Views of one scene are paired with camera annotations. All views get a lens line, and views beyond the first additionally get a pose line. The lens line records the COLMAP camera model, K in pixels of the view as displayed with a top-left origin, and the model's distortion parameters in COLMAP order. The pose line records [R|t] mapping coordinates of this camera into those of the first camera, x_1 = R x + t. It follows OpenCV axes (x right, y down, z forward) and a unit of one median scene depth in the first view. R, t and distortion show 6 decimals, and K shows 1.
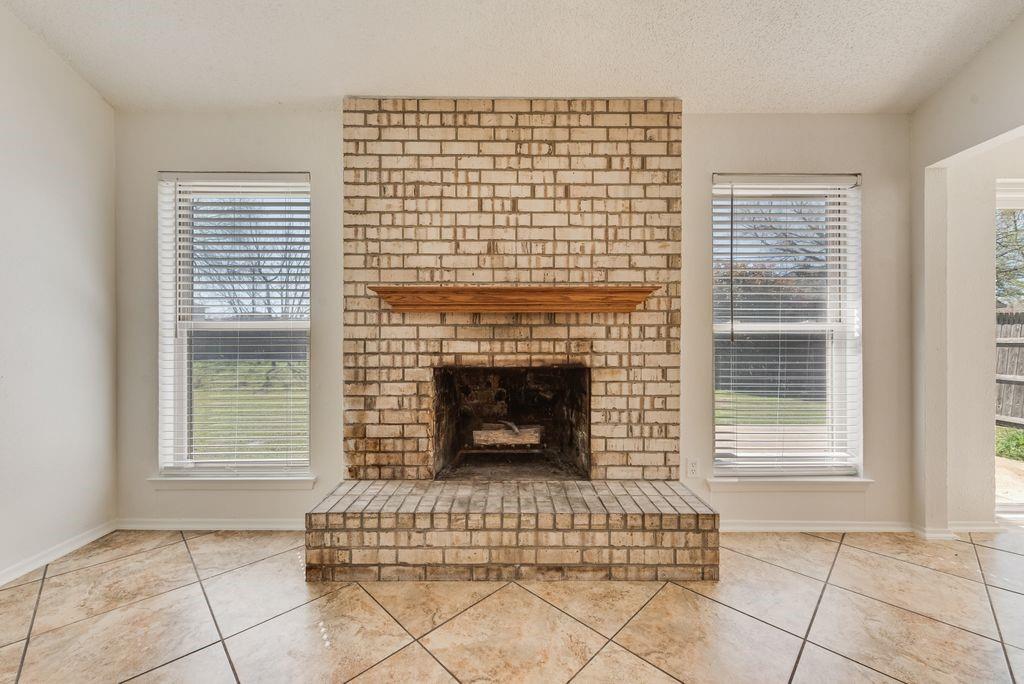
lens RADIAL K [[398.1, 0, 508.3], [0, 398.1, 346.9], [0, 0, 1]] dist [0.012951, -0.000065]
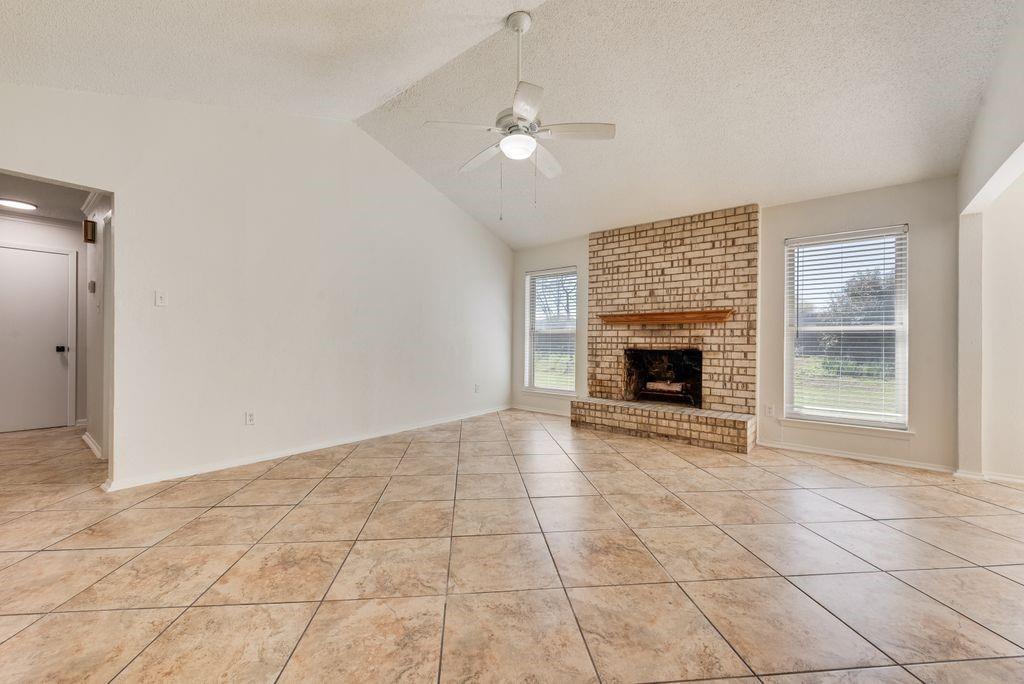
lens RADIAL K [[408.3, 0, 498.9], [0, 408.3, 338.2], [0, 0, 1]] dist [0.014521, -0.000841]
pose [[0.757611, 0.001035, -0.652706, 0.759259], [-0.012573, 0.999836, -0.013007, 0.027452], [0.652586, 0.018061, 0.757500, -1.160396]]
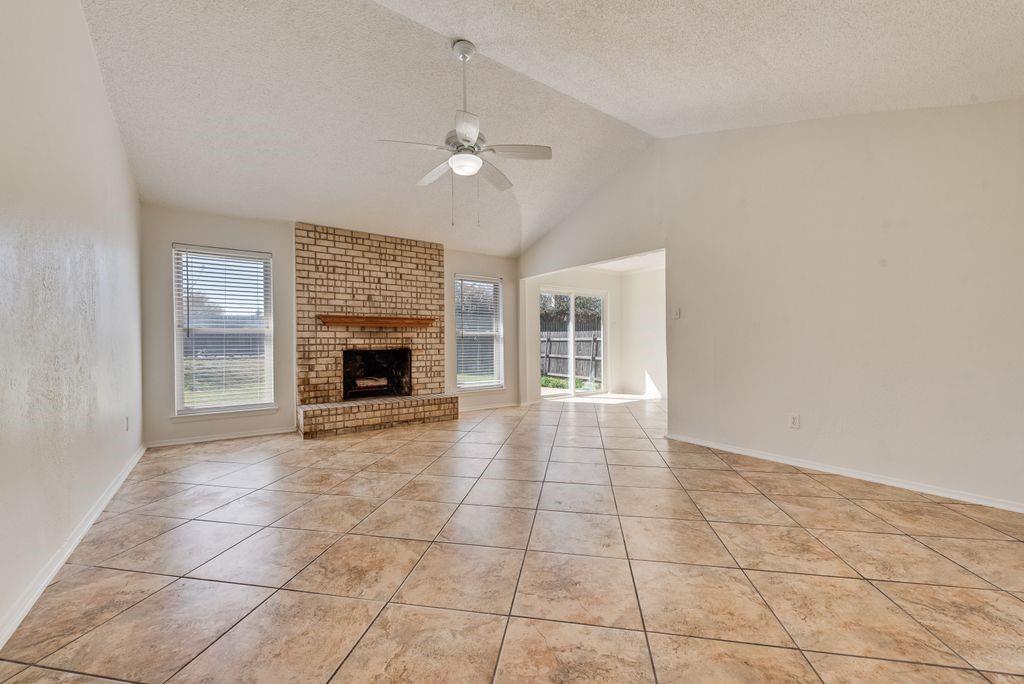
lens RADIAL K [[408.3, 0, 507.4], [0, 408.3, 342.2], [0, 0, 1]] dist [0.014521, -0.000841]
pose [[0.821999, -0.004940, 0.569468, -0.731013], [0.012069, 0.999889, -0.008748, 0.035557], [-0.569362, 0.014064, 0.821967, -1.387148]]
